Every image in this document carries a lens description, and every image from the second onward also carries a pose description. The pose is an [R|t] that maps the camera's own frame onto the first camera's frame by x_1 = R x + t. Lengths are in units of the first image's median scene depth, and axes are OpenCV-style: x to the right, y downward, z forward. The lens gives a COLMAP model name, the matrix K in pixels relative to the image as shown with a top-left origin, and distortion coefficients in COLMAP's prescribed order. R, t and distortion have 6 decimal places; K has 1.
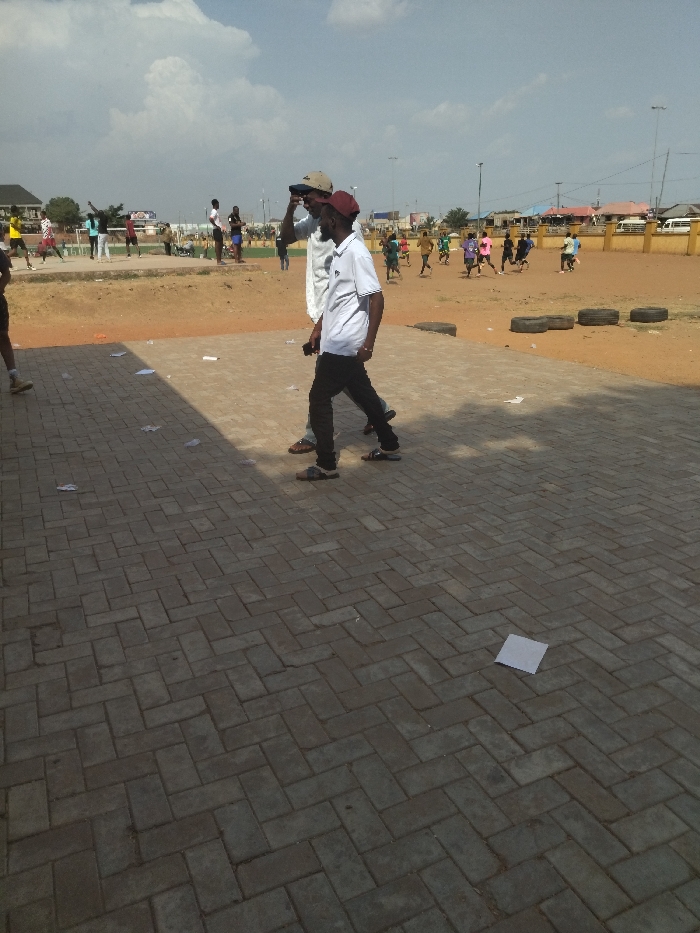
lens RADIAL K [[721.8, 0, 354.8], [0, 721.8, 463.9], [0, 0, 1]] dist [0.075913, -0.175951]
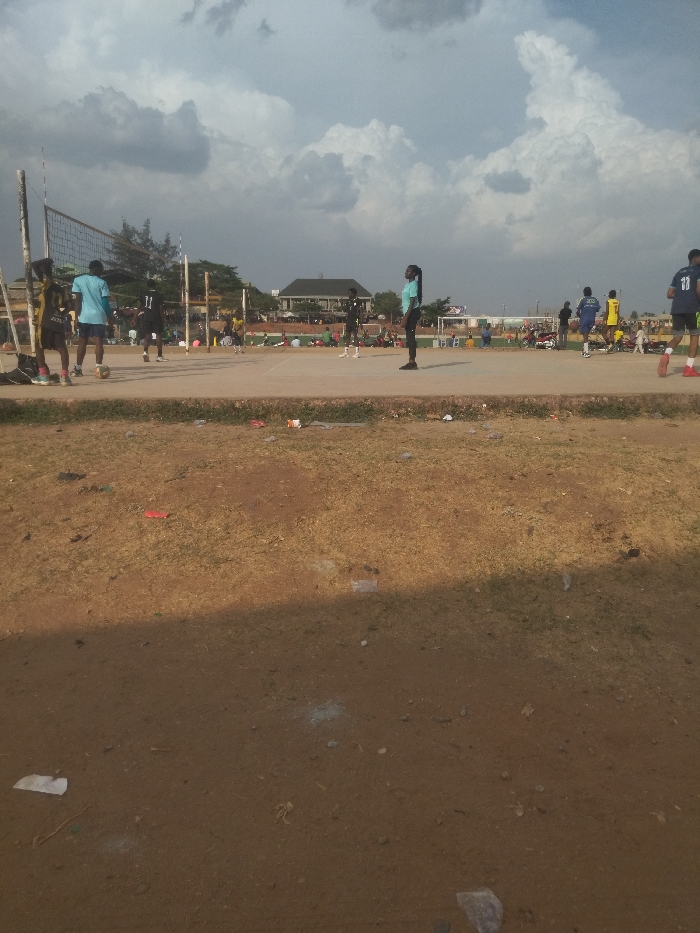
lens RADIAL K [[715.8, 0, 347.6], [0, 715.8, 450.6], [0, 0, 1]] dist [0.102528, -0.167669]
pose [[0.920923, 0.082549, -0.380902, -0.158991], [-0.134218, 0.984704, -0.111102, -0.064408], [0.365905, 0.153440, 0.917916, 0.224333]]
